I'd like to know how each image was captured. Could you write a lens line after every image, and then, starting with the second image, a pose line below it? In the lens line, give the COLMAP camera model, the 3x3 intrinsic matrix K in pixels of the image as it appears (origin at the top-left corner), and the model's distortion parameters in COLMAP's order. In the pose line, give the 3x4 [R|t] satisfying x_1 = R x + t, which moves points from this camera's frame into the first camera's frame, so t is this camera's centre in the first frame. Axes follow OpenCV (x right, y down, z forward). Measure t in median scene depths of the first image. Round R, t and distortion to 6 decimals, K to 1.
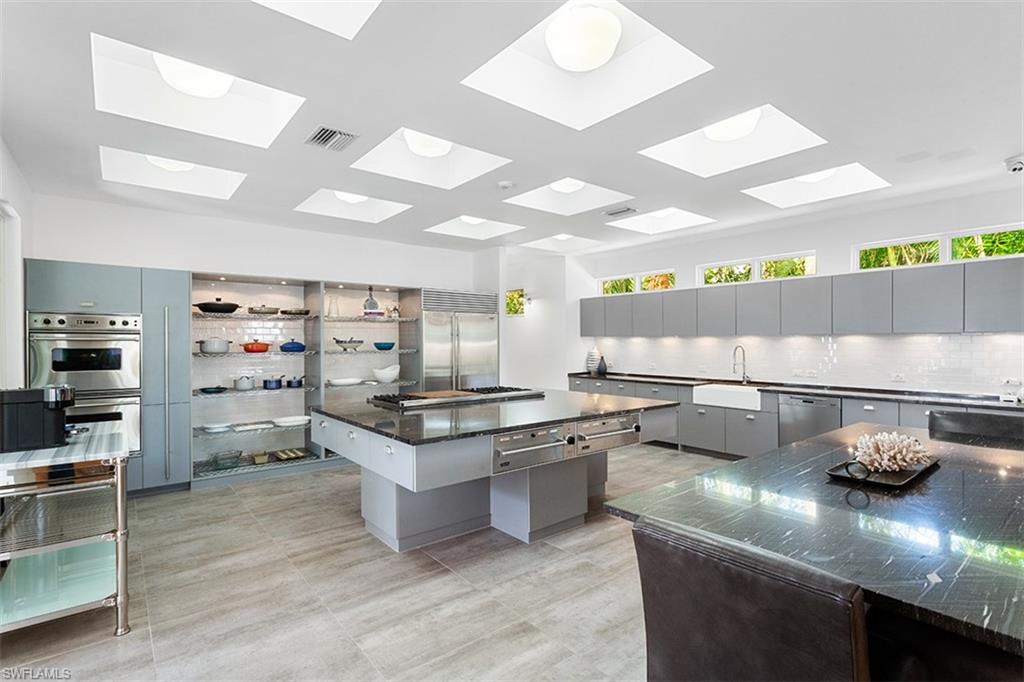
lens RADIAL K [[489.5, 0, 513.2], [0, 489.5, 347.6], [0, 0, 1]] dist [0.003380, 0.000593]
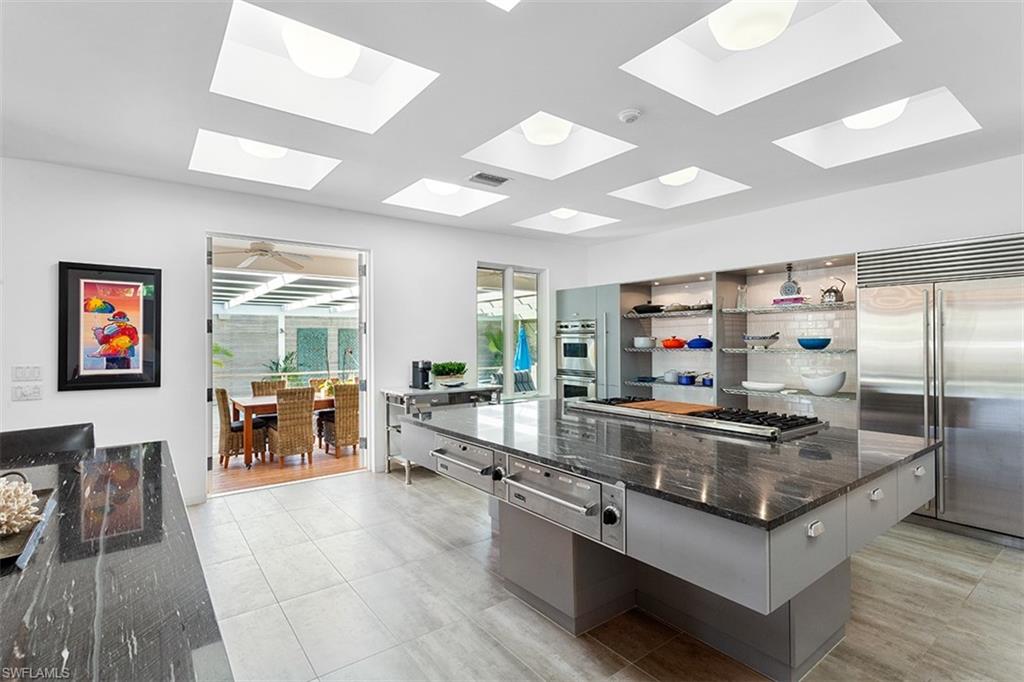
lens RADIAL K [[489.5, 0, 508.1], [0, 489.5, 336.7], [0, 0, 1]] dist [0.002729, 0.000803]
pose [[-0.035532, -0.005721, -0.999352, 0.516881], [-0.009750, 0.999938, -0.005377, -0.005600], [0.999321, 0.009553, -0.035586, 0.636763]]
